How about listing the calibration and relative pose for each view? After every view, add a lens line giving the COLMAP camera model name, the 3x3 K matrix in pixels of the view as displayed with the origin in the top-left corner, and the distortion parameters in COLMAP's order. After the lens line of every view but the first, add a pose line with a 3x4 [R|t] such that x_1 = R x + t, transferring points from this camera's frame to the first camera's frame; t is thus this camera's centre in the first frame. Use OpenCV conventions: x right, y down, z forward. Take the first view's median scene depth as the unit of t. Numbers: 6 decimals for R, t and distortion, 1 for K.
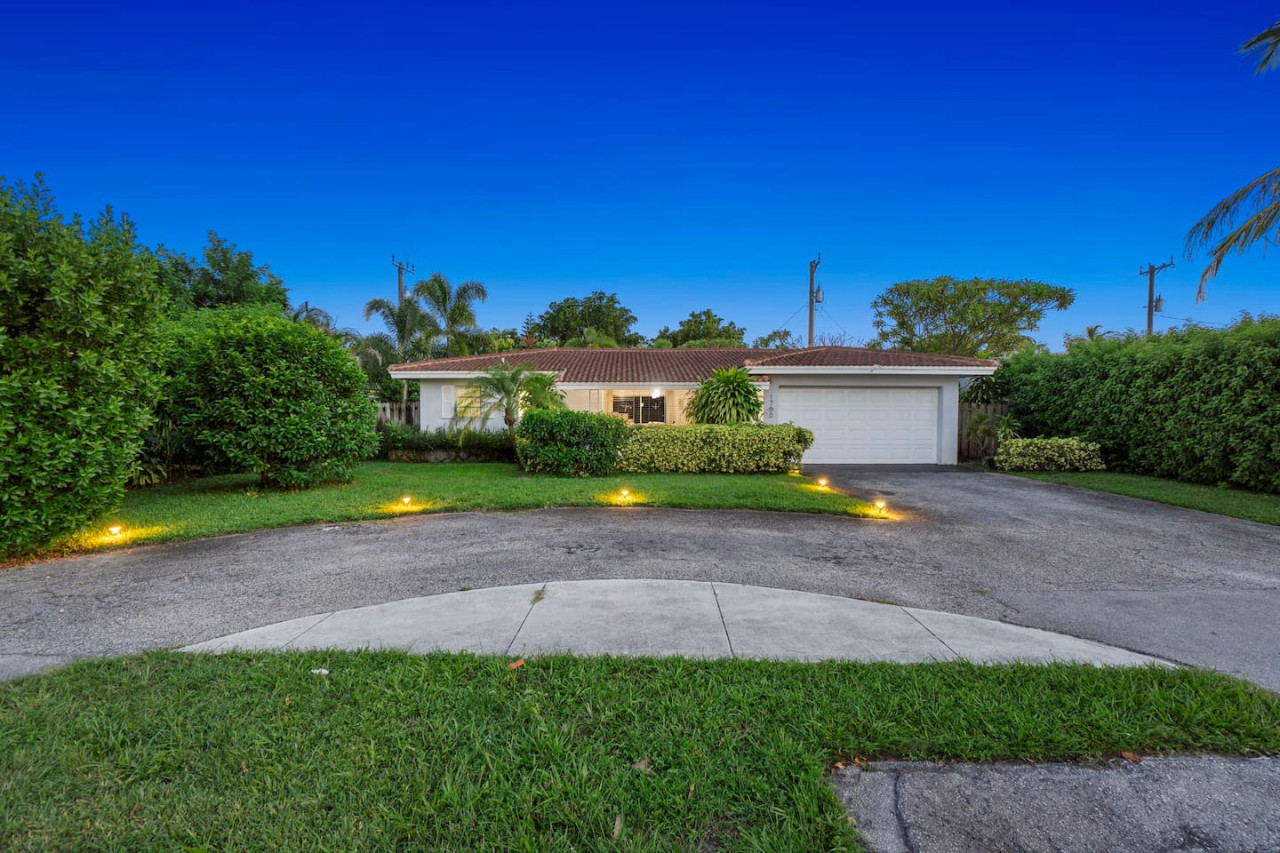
lens RADIAL K [[556.7, 0, 636.1], [0, 556.7, 429.6], [0, 0, 1]] dist [-0.003451, 0.000623]
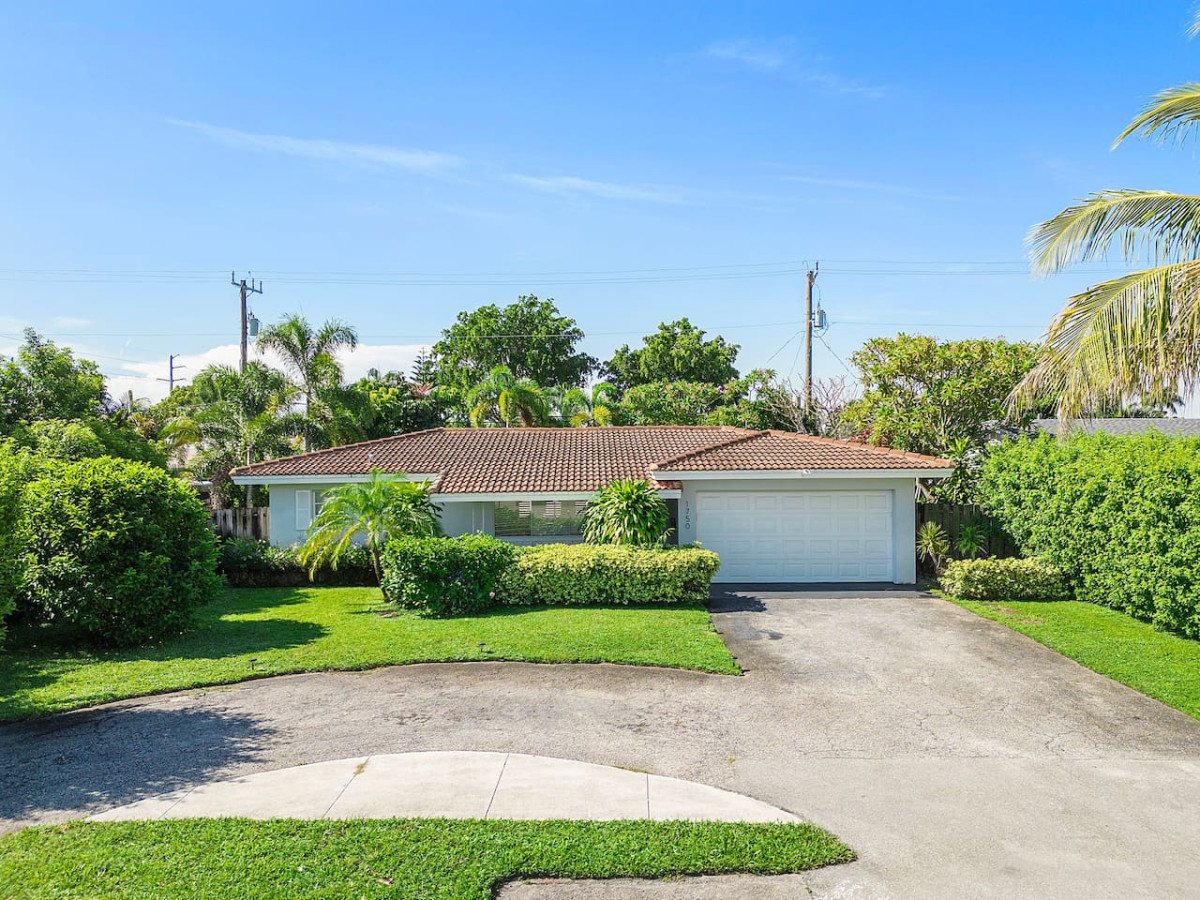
lens RADIAL K [[849.4, 0, 600.0], [0, 849.4, 450.0], [0, 0, 1]] dist [0.089479, -0.092405]
pose [[0.999894, -0.012739, -0.007073, 0.141646], [0.012570, 0.999646, -0.023446, -0.133230], [0.007369, 0.023355, 0.999700, -0.344604]]
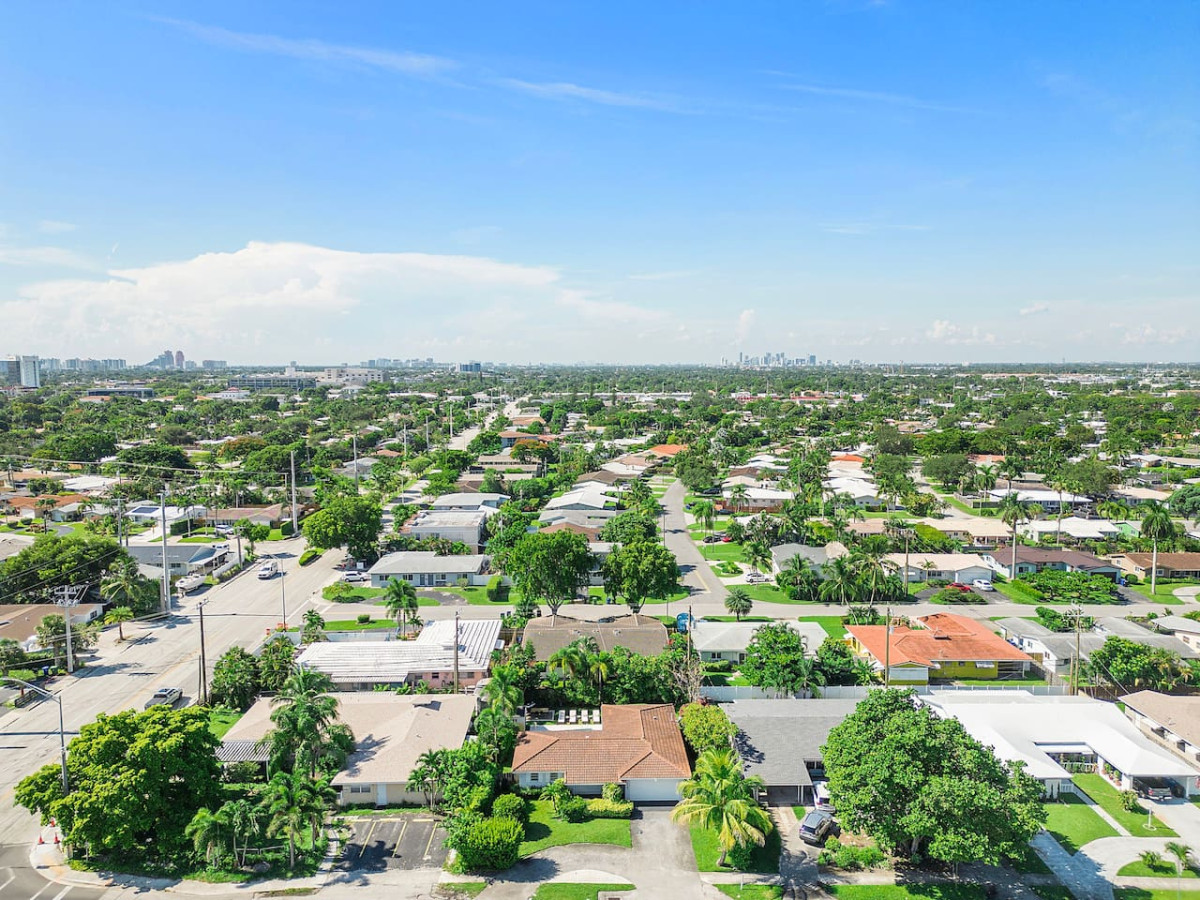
lens RADIAL K [[841.9, 0, 601.4], [0, 841.9, 446.2], [0, 0, 1]] dist [0.084184, -0.089406]
pose [[0.999985, -0.001898, 0.005075, 0.071827], [0.001522, 0.997315, 0.073221, -2.925006], [-0.005200, -0.073212, 0.997303, -4.733117]]
